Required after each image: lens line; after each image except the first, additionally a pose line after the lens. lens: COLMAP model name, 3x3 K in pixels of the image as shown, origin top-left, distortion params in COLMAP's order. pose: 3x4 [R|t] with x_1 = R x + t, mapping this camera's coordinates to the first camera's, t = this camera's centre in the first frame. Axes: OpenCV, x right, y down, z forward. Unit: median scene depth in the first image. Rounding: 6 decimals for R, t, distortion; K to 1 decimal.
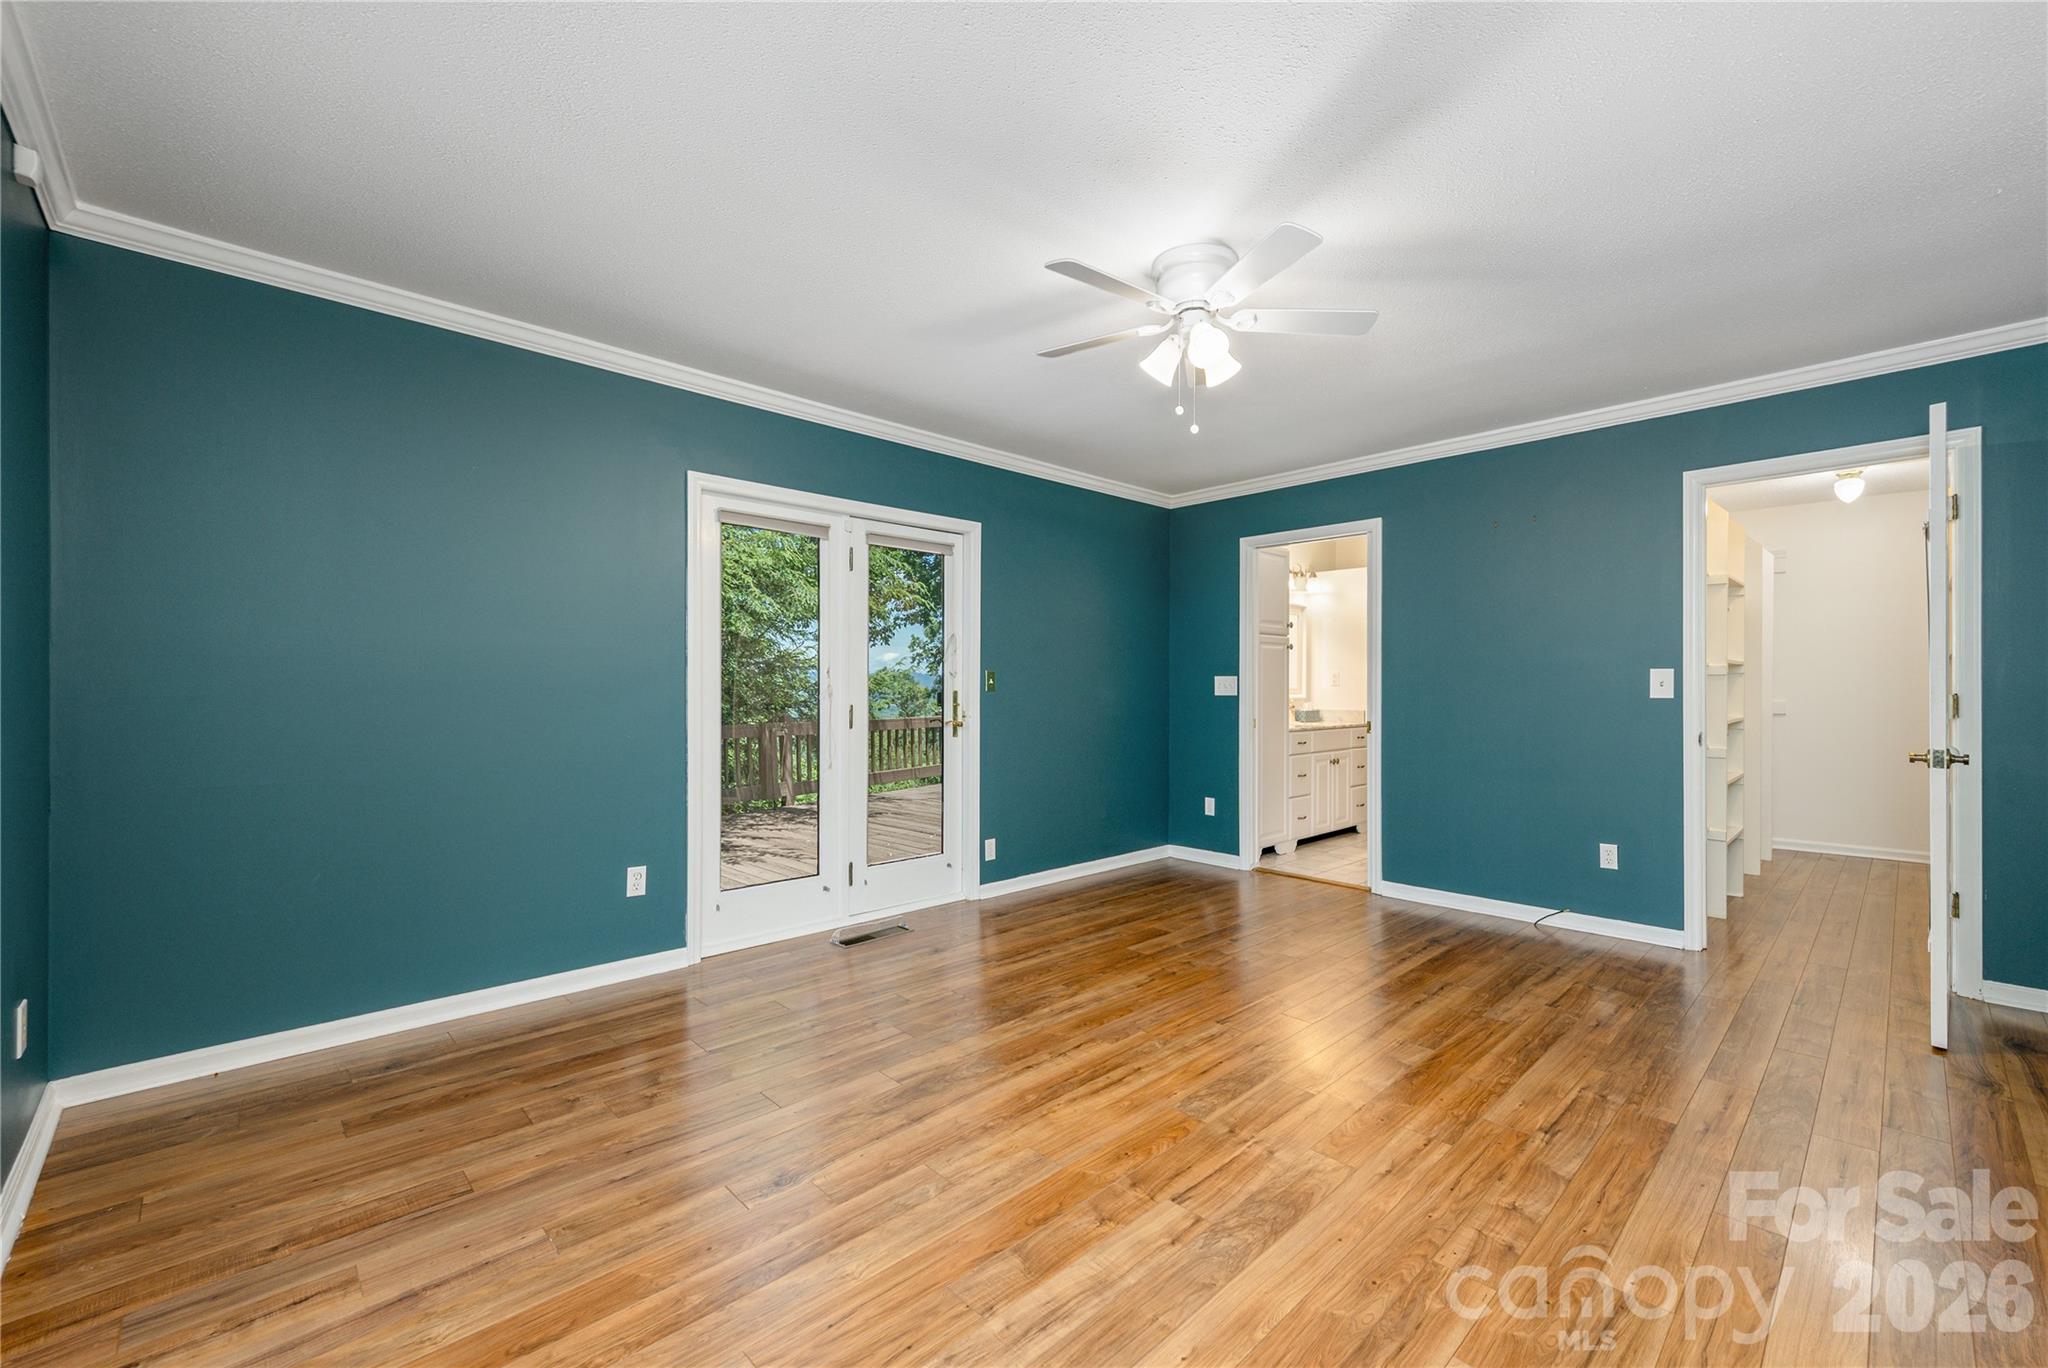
lens RADIAL K [[844.2, 0, 1037.6], [0, 844.2, 690.8], [0, 0, 1]] dist [0.007098, -0.001110]
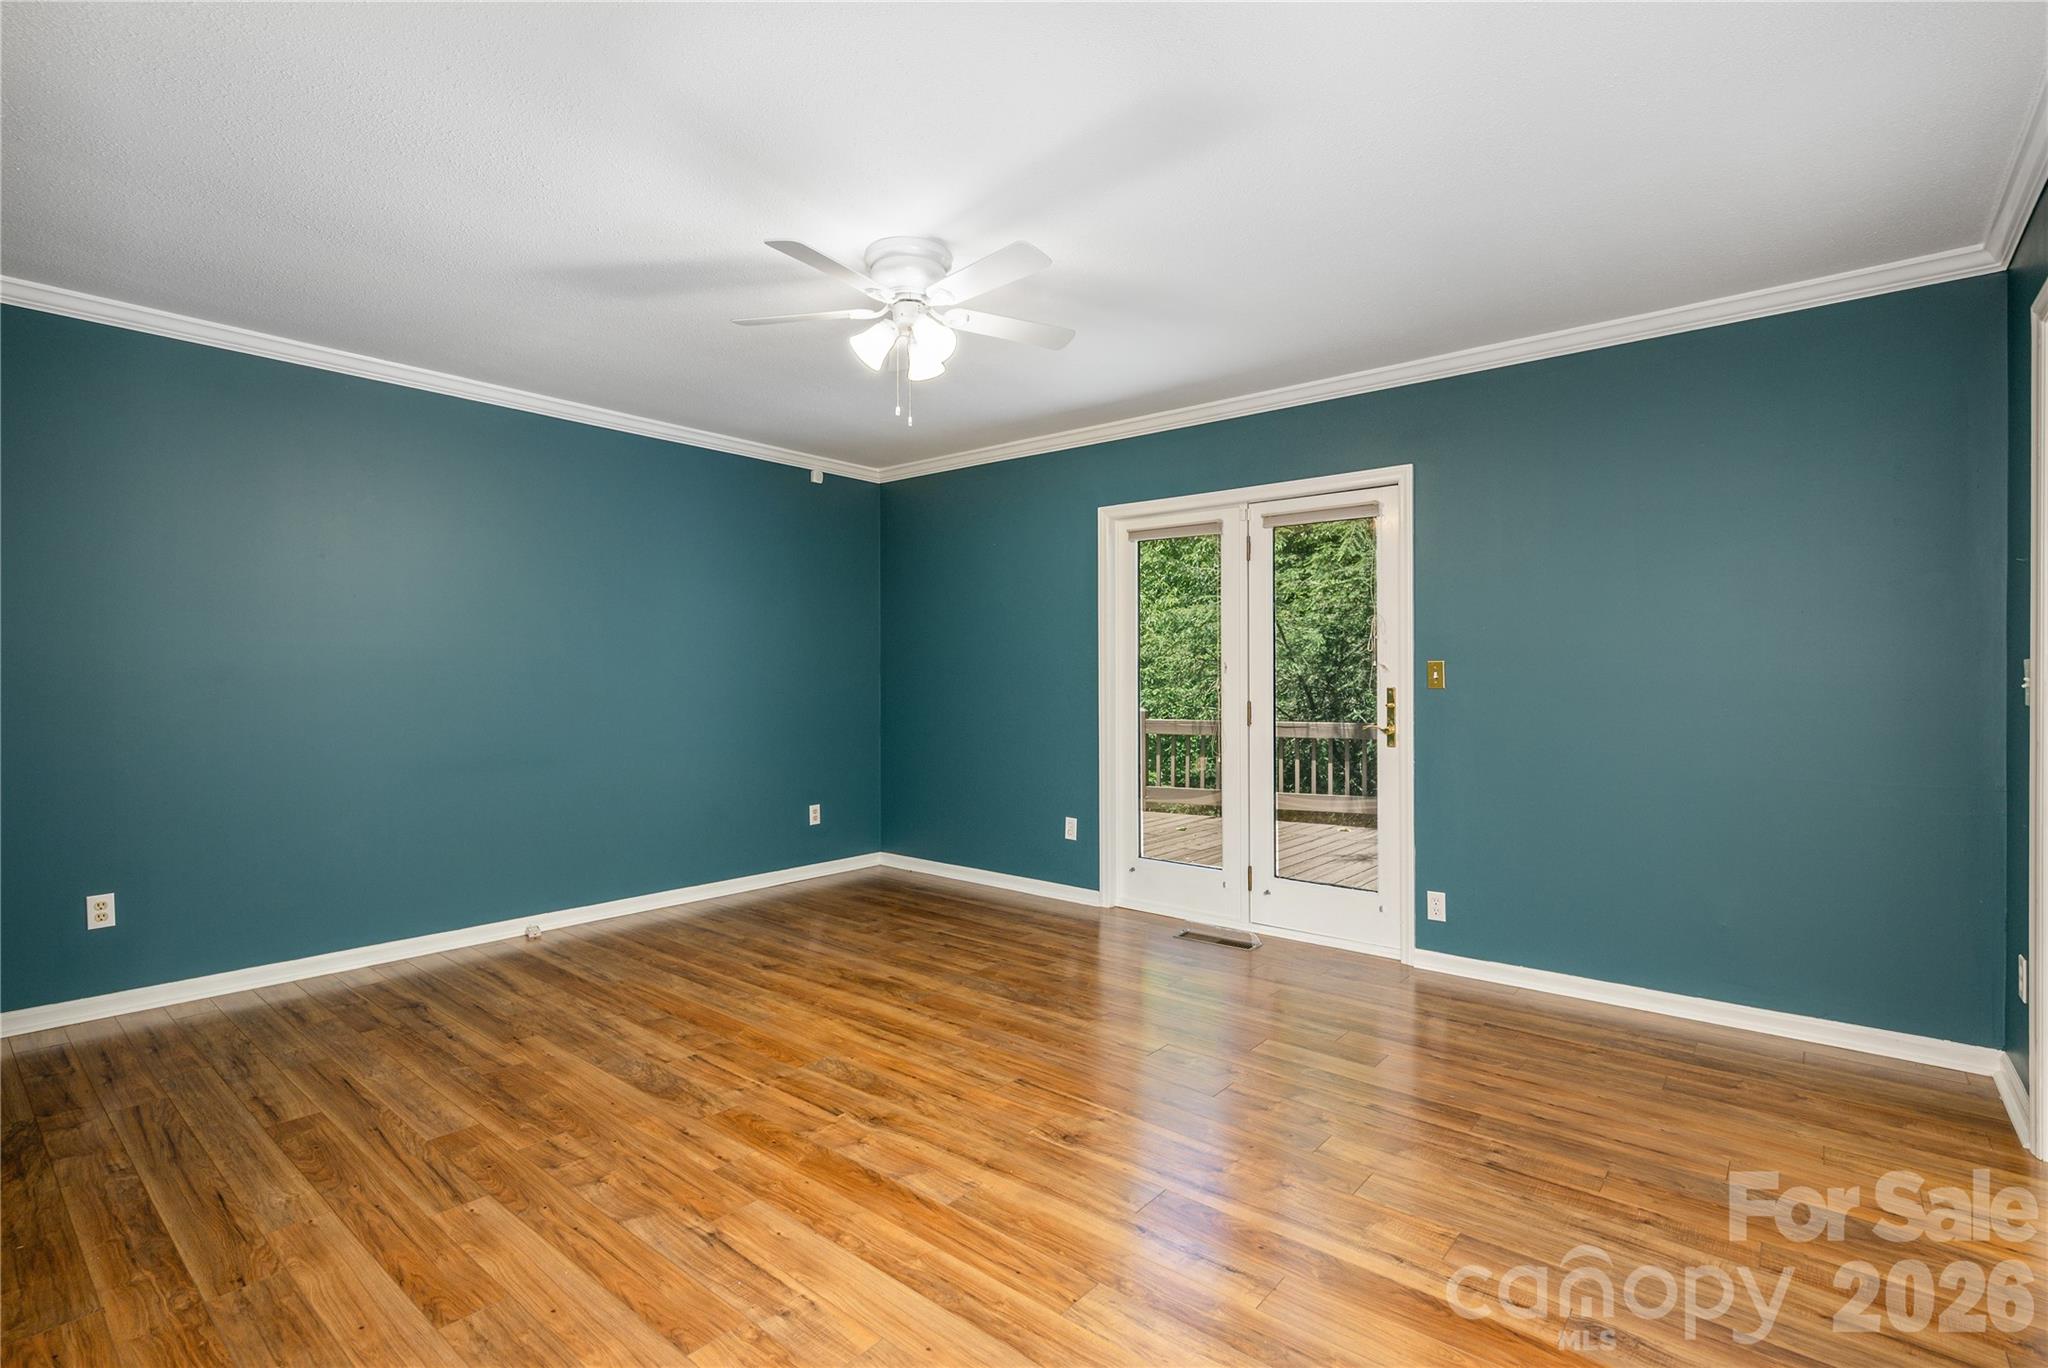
lens RADIAL K [[948.4, 0, 1036.2], [0, 948.4, 675.1], [0, 0, 1]] dist [-0.000292, -0.000248]
pose [[0.111585, -0.006628, -0.993733, 1.259819], [-0.007140, 0.999947, -0.007471, -0.004430], [0.993729, 0.007929, 0.111532, 0.988148]]
